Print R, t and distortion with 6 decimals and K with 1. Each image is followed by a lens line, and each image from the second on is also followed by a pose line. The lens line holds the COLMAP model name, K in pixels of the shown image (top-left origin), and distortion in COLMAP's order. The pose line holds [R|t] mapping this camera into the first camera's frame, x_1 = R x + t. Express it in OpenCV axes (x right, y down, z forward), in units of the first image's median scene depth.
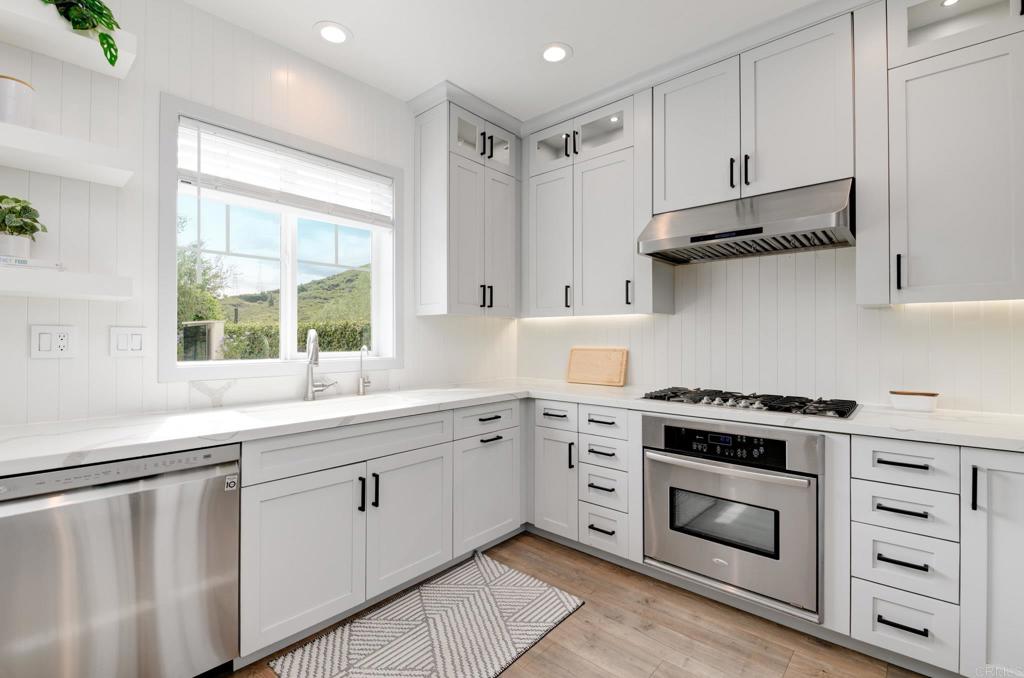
lens RADIAL K [[469.7, 0, 503.1], [0, 469.7, 332.6], [0, 0, 1]] dist [-0.000228, -0.008335]
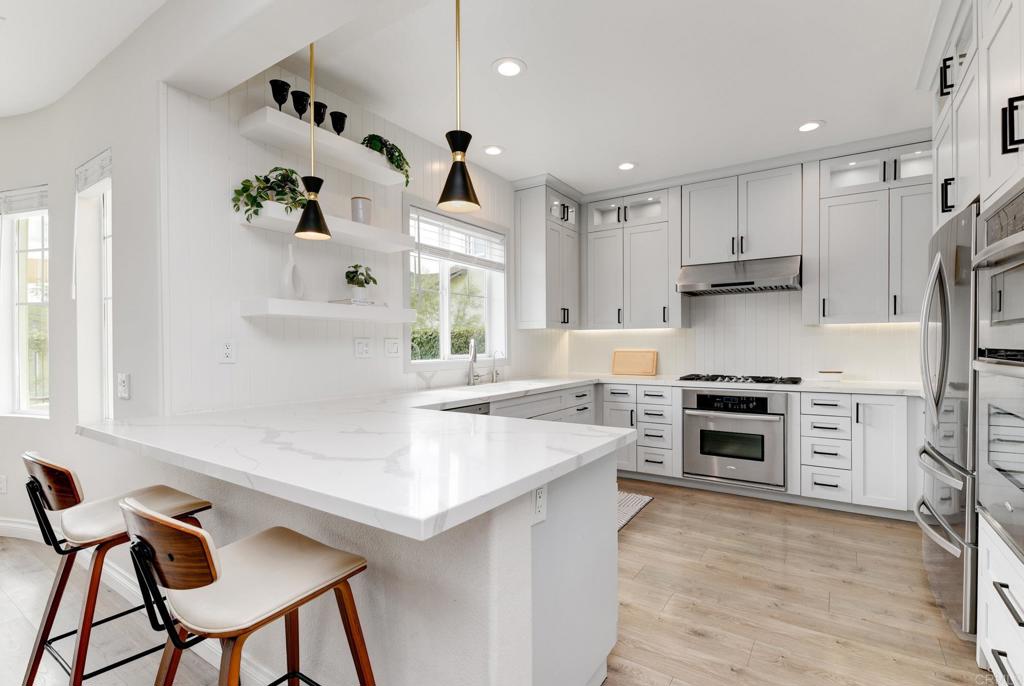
lens RADIAL K [[469.3, 0, 508.6], [0, 469.3, 347.3], [0, 0, 1]] dist [-0.000612, -0.000142]
pose [[0.993062, -0.007871, 0.117326, -0.529316], [0.005766, 0.999817, 0.018267, -0.008927], [-0.117448, -0.017464, 0.992925, -0.606364]]
